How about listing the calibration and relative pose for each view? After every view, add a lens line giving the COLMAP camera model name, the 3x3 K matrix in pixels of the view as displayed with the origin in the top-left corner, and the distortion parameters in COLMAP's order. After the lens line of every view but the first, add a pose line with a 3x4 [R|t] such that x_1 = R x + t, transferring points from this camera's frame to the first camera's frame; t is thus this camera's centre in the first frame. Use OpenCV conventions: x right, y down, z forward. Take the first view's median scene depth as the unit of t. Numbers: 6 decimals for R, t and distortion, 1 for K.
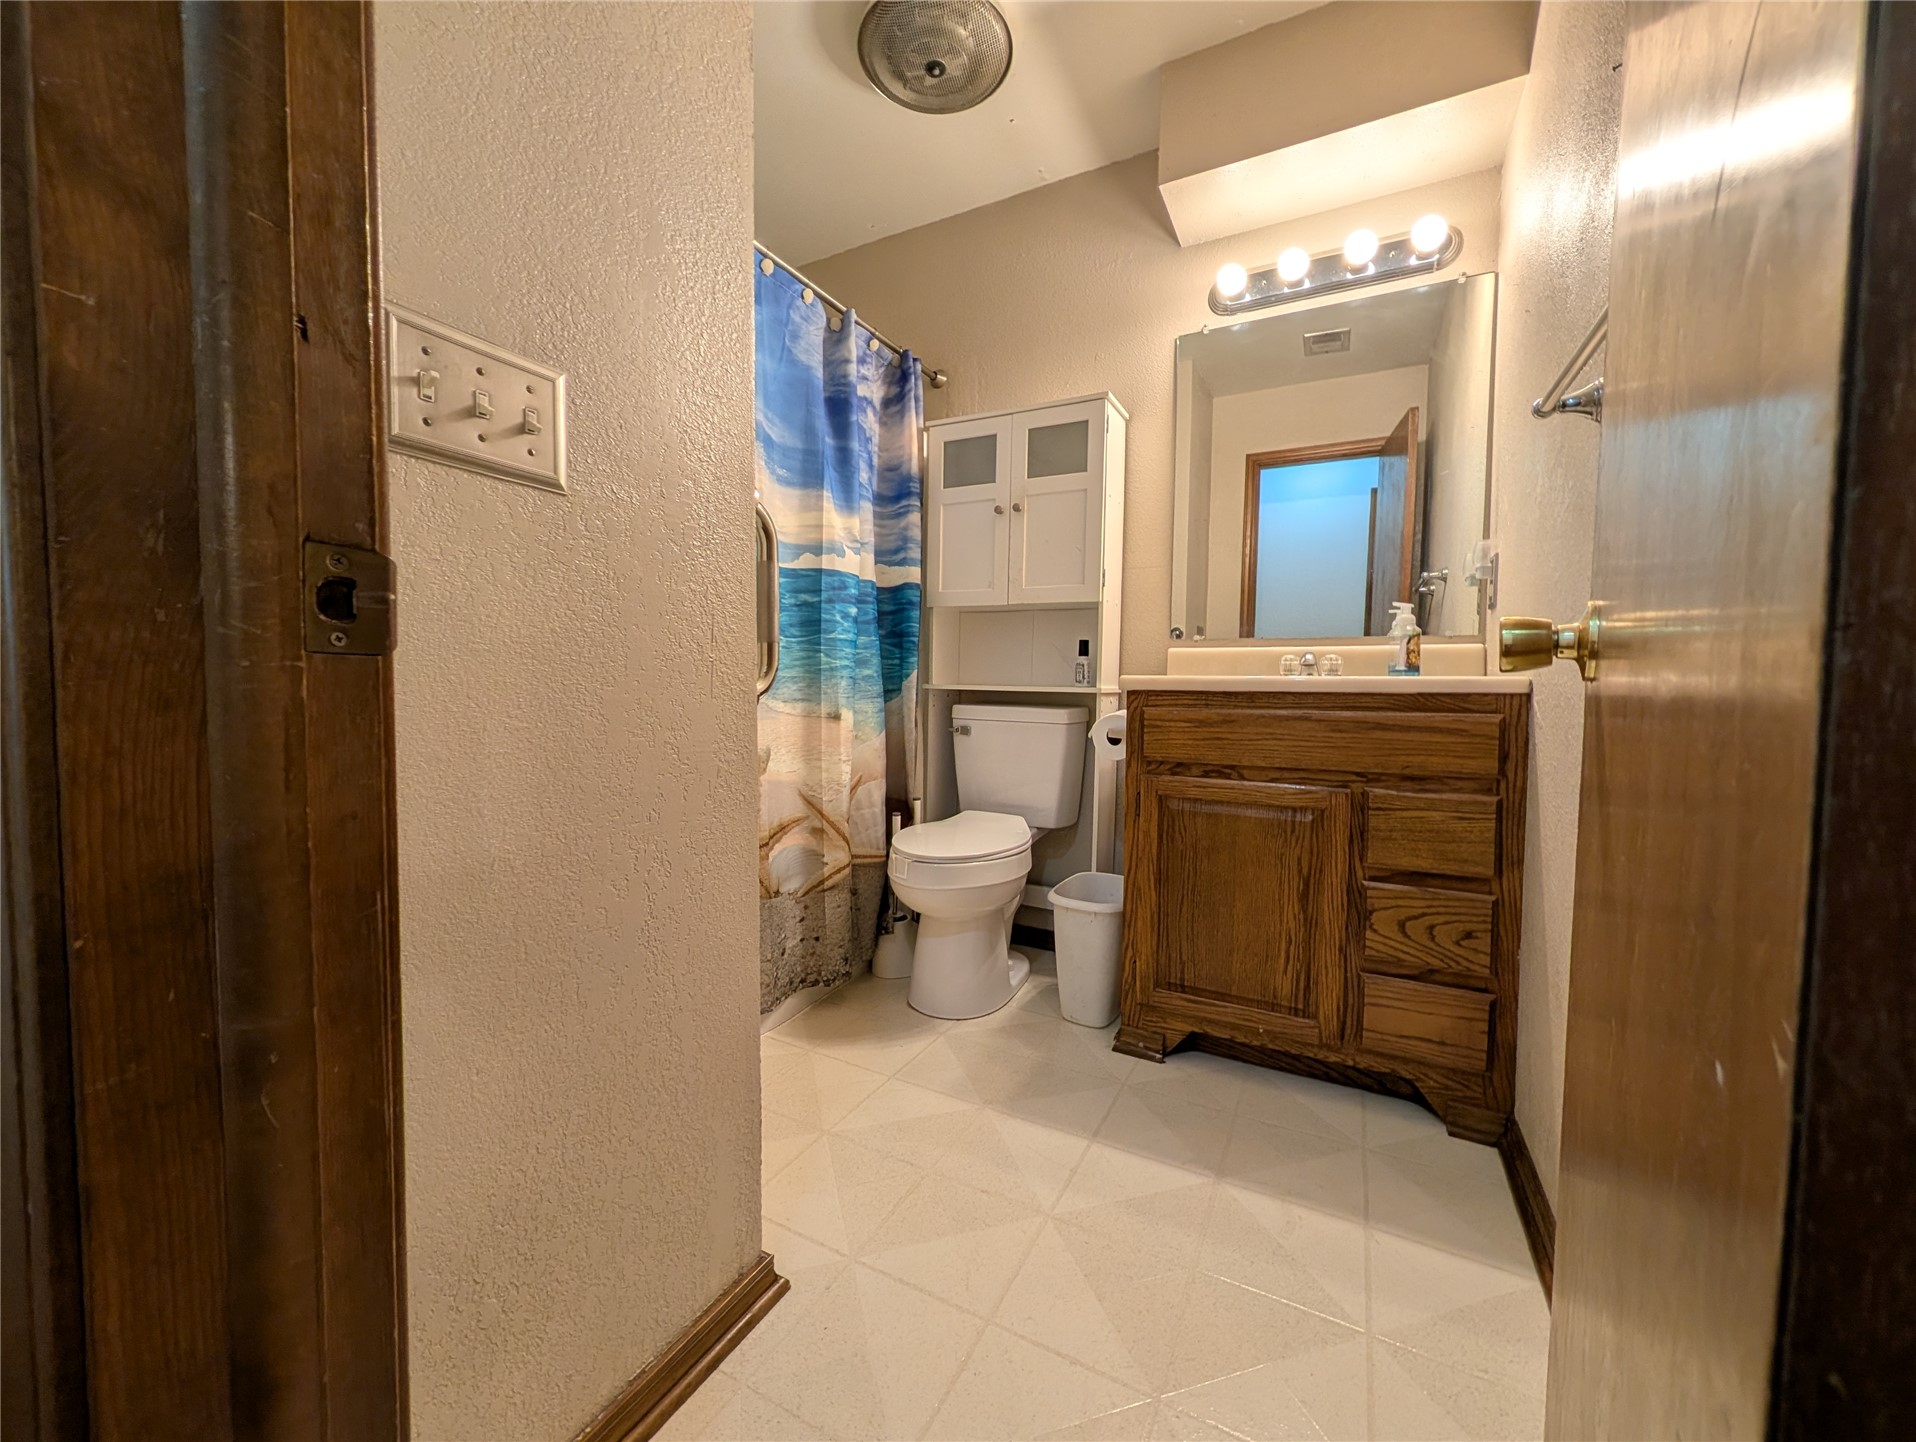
lens RADIAL K [[738.7, 0, 959.6], [0, 738.7, 719.5], [0, 0, 1]] dist [0.002004, 0.000065]
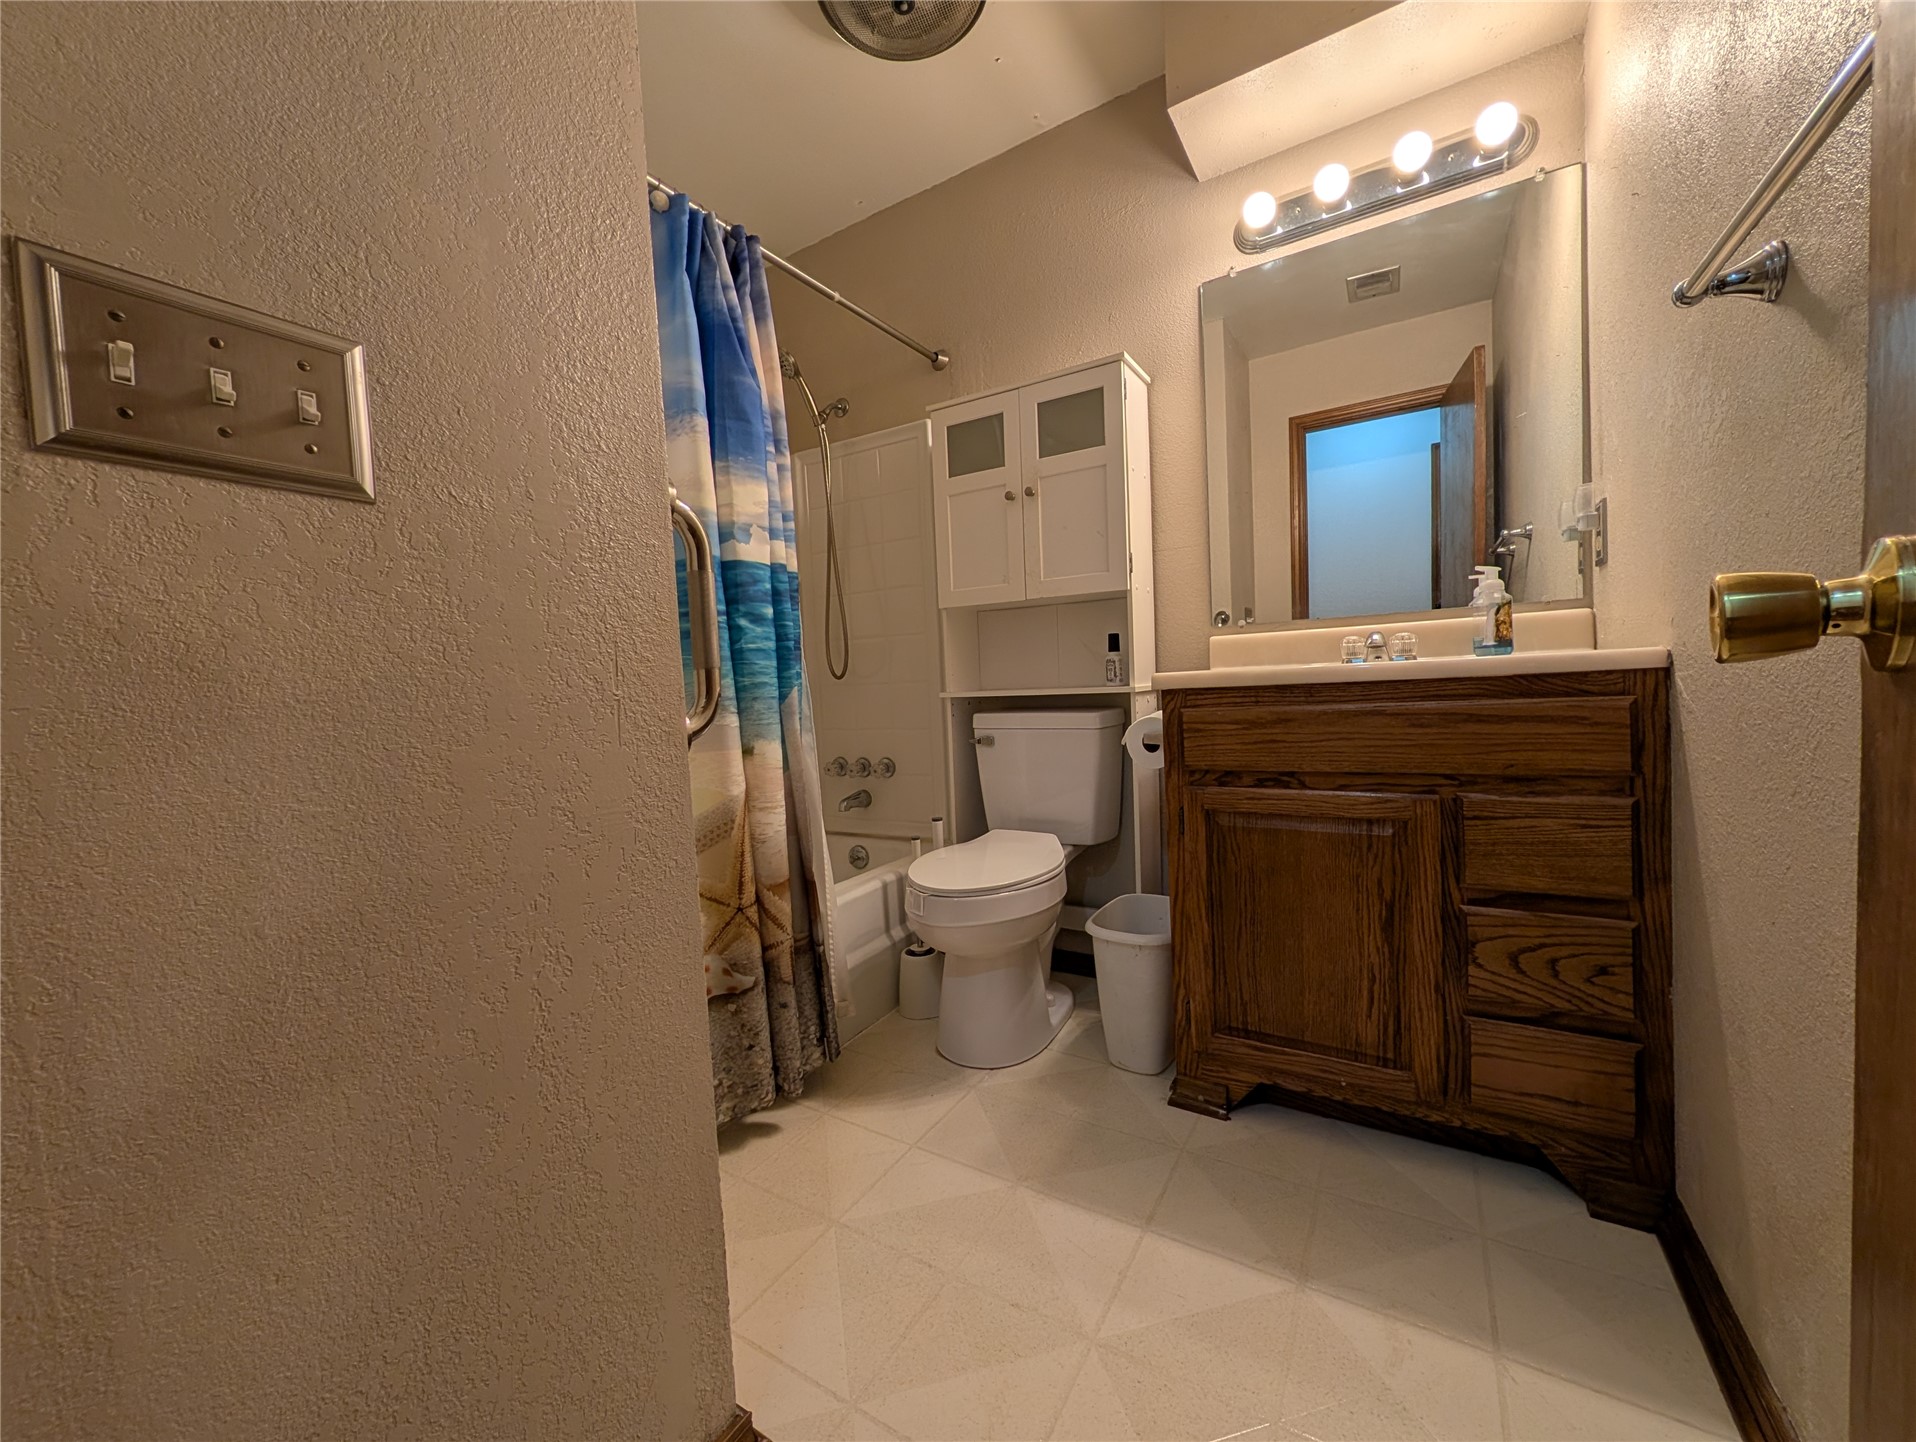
lens RADIAL K [[738.7, 0, 957.1], [0, 738.7, 721.2], [0, 0, 1]] dist [0.002004, 0.000065]
pose [[0.995841, -0.057530, -0.070646, 0.049771], [0.057871, 0.998320, 0.002790, -0.020491], [0.070367, -0.006867, 0.997498, 0.124889]]
